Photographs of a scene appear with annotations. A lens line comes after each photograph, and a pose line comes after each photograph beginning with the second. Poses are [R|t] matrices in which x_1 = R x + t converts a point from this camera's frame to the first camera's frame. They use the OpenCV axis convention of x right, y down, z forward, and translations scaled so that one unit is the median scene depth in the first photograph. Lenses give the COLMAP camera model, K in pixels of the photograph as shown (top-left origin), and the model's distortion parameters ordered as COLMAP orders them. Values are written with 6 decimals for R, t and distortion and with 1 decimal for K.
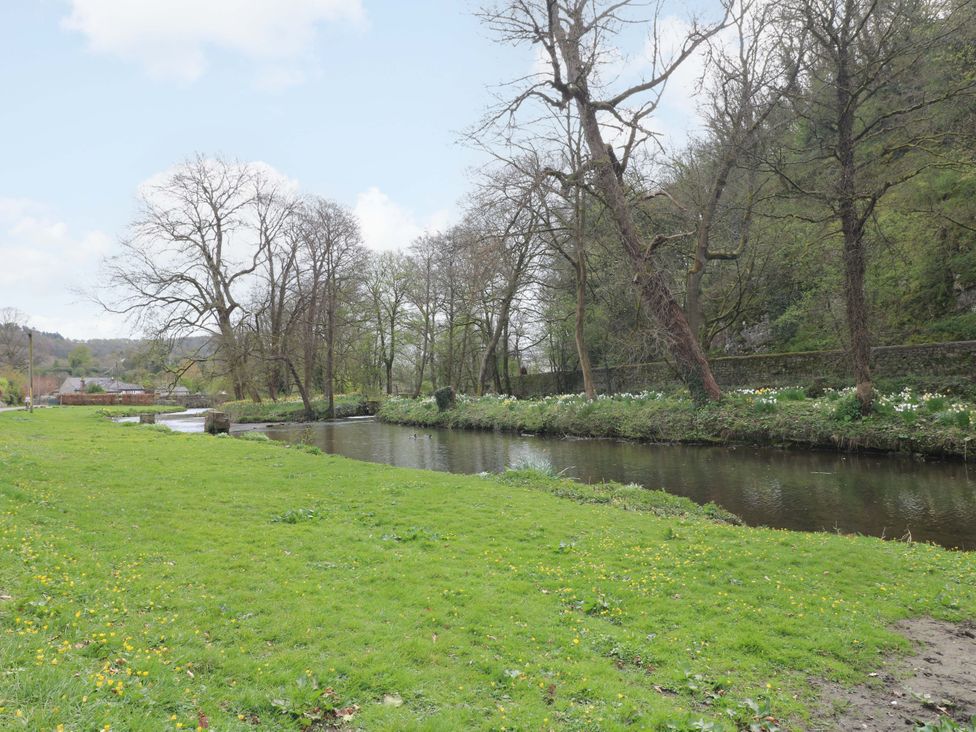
lens RADIAL K [[526.2, 0, 489.6], [0, 526.2, 358.5], [0, 0, 1]] dist [-0.016408, -0.000889]
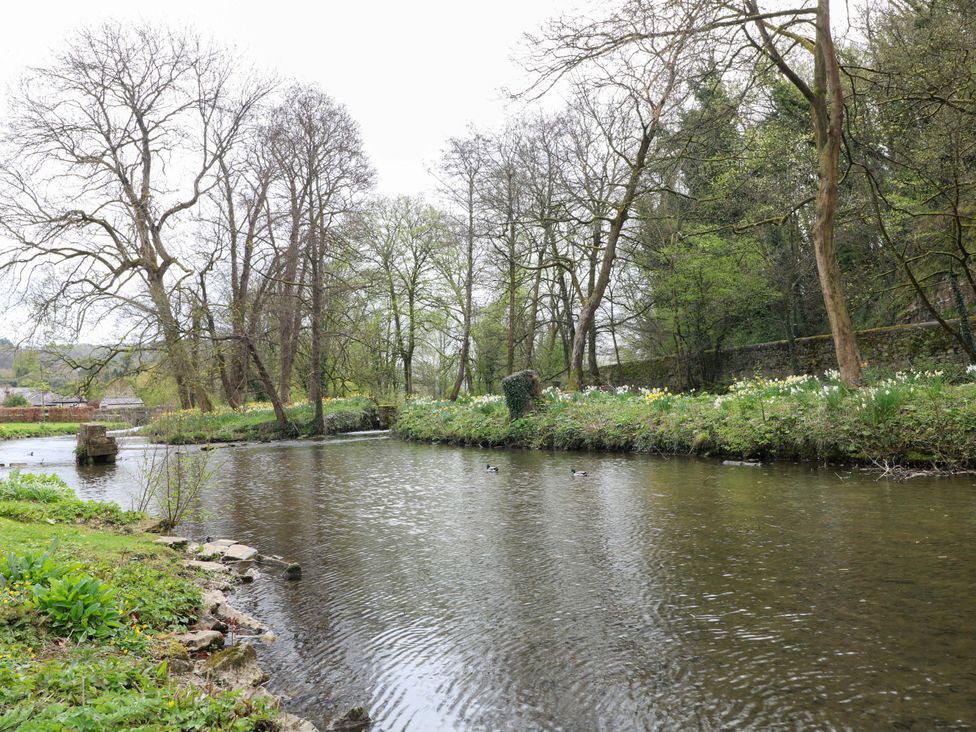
lens RADIAL K [[613.2, 0, 484.7], [0, 613.2, 356.8], [0, 0, 1]] dist [-0.003316, -0.001711]
pose [[0.998127, -0.022171, -0.057022, -0.060790], [0.021507, 0.999694, -0.012233, 0.033275], [0.057275, 0.010984, 0.998298, 0.273521]]
